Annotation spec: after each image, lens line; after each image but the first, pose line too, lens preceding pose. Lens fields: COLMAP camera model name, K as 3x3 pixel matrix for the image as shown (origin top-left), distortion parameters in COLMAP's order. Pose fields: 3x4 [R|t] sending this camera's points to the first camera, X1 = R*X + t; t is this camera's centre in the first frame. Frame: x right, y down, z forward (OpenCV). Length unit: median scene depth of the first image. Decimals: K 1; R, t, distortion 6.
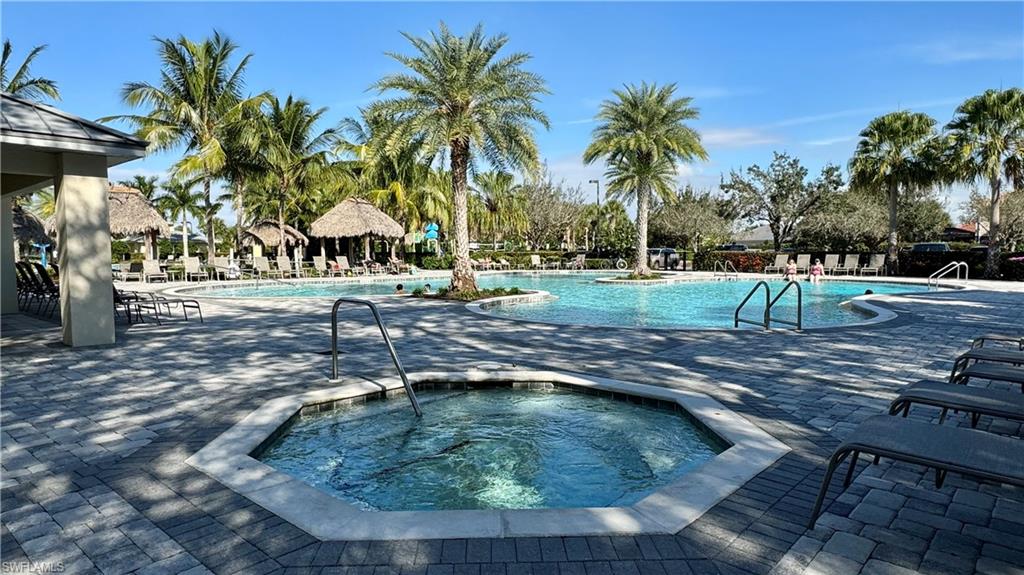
lens RADIAL K [[601.5, 0, 507.4], [0, 601.5, 289.0], [0, 0, 1]] dist [-0.006384, -0.001307]
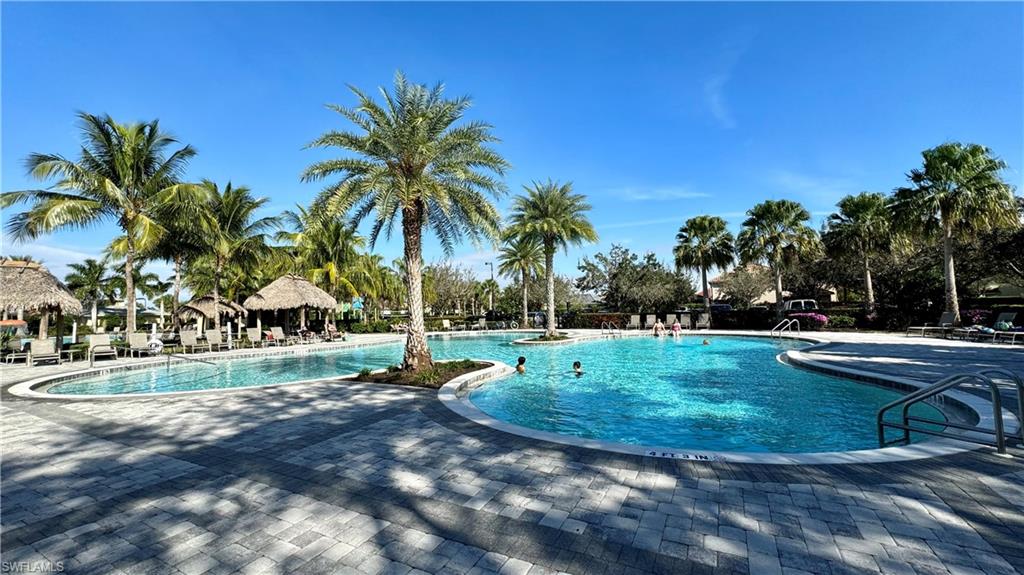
lens RADIAL K [[423.5, 0, 517.1], [0, 423.5, 287.1], [0, 0, 1]] dist [-0.002138, -0.000006]
pose [[0.971352, -0.008468, 0.237493, -0.025236], [0.038748, 0.991635, -0.123124, -0.010866], [-0.234464, 0.128799, 0.963555, 0.110655]]
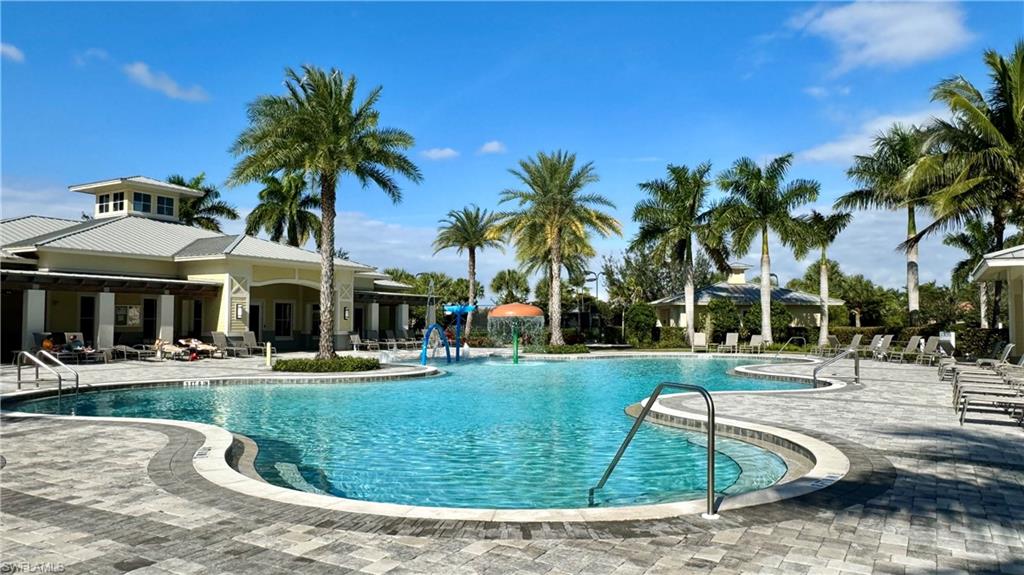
lens RADIAL K [[709.4, 0, 511.1], [0, 709.4, 288.1], [0, 0, 1]] dist [0.001825, -0.000382]
pose [[0.667606, -0.024554, -0.744110, -1.233105], [-0.056419, 0.994914, -0.083449, -0.162469], [0.742374, 0.097693, 0.662825, 2.327781]]
